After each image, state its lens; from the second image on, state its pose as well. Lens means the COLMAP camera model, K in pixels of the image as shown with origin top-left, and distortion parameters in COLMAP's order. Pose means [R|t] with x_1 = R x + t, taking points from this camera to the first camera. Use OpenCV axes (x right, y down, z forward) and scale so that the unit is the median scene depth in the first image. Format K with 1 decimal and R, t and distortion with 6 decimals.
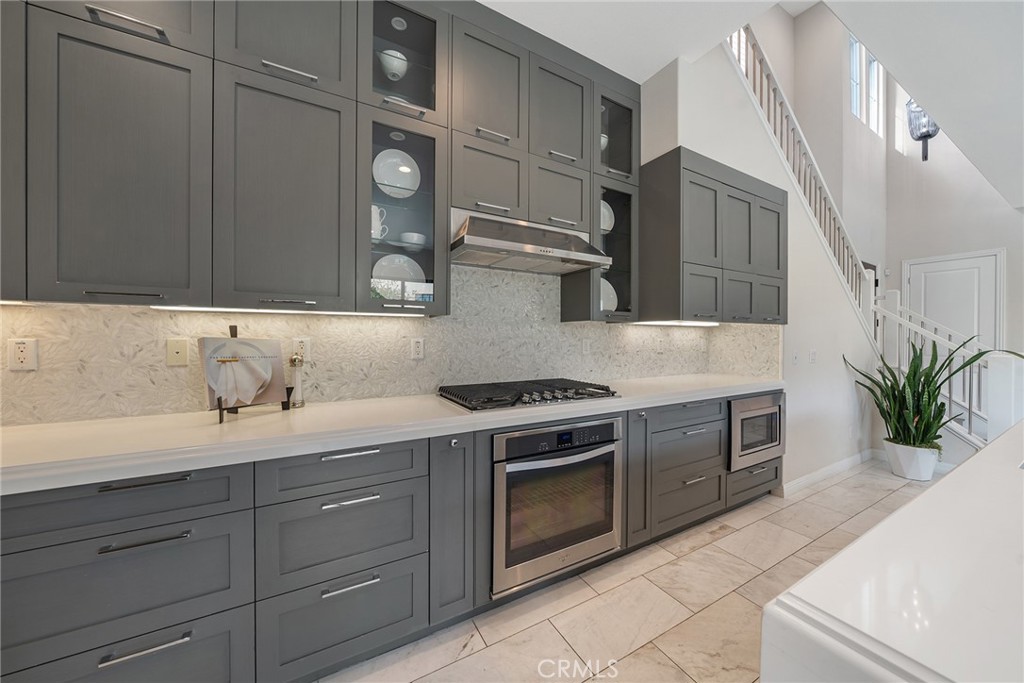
lens RADIAL K [[355.0, 0, 511.2], [0, 355.0, 335.4], [0, 0, 1]] dist [0.000237, -0.000008]
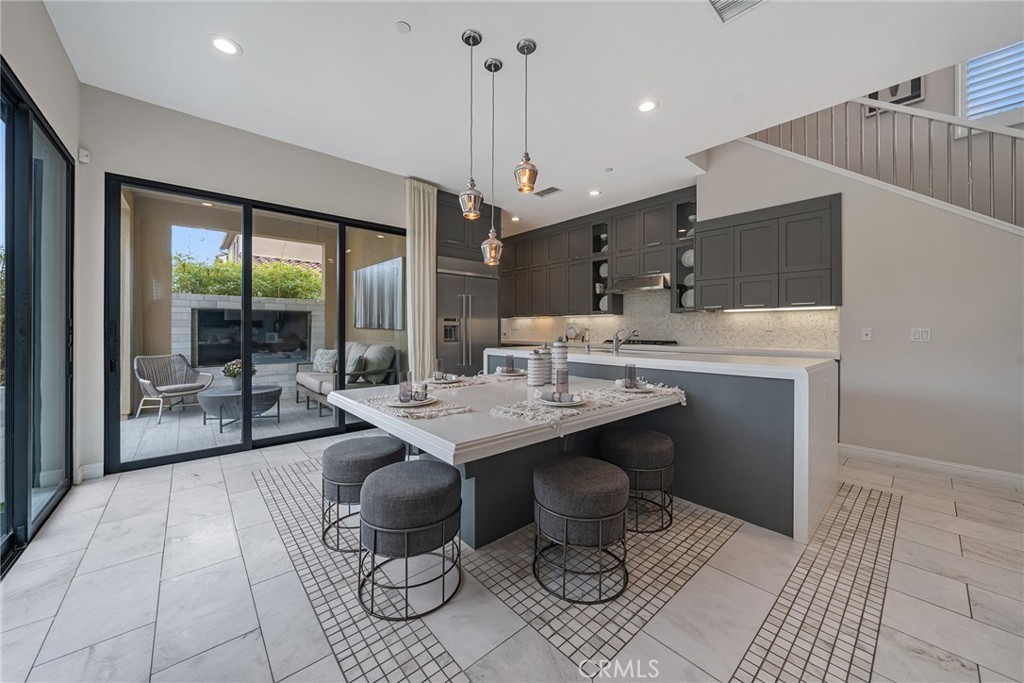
lens RADIAL K [[366.0, 0, 511.2], [0, 366.0, 332.7], [0, 0, 1]] dist [0.003027, 0.000202]
pose [[0.208593, 0.000577, -0.978002, 2.098303], [-0.006388, 0.999979, -0.000773, 0.082766], [0.977982, 0.006409, 0.208593, -0.394642]]
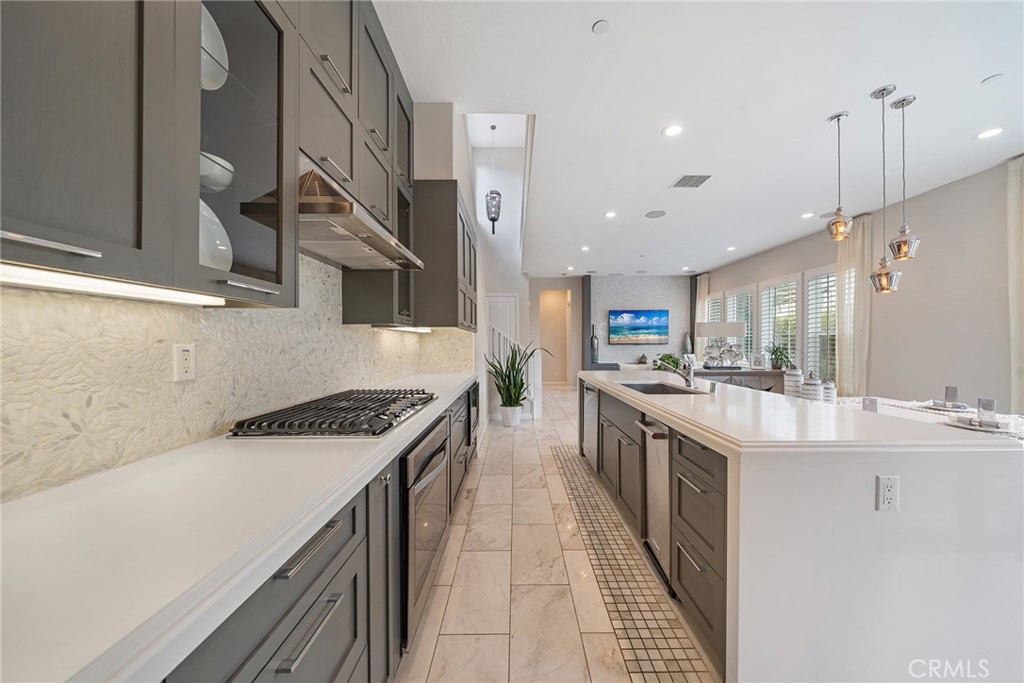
lens RADIAL K [[355.0, 0, 513.2], [0, 355.0, 341.7], [0, 0, 1]] dist [0.000237, -0.000008]
pose [[0.484211, -0.002295, 0.874949, -0.438894], [0.003091, 0.999995, 0.000913, 0.005628], [-0.874946, 0.002263, 0.484215, 0.247730]]
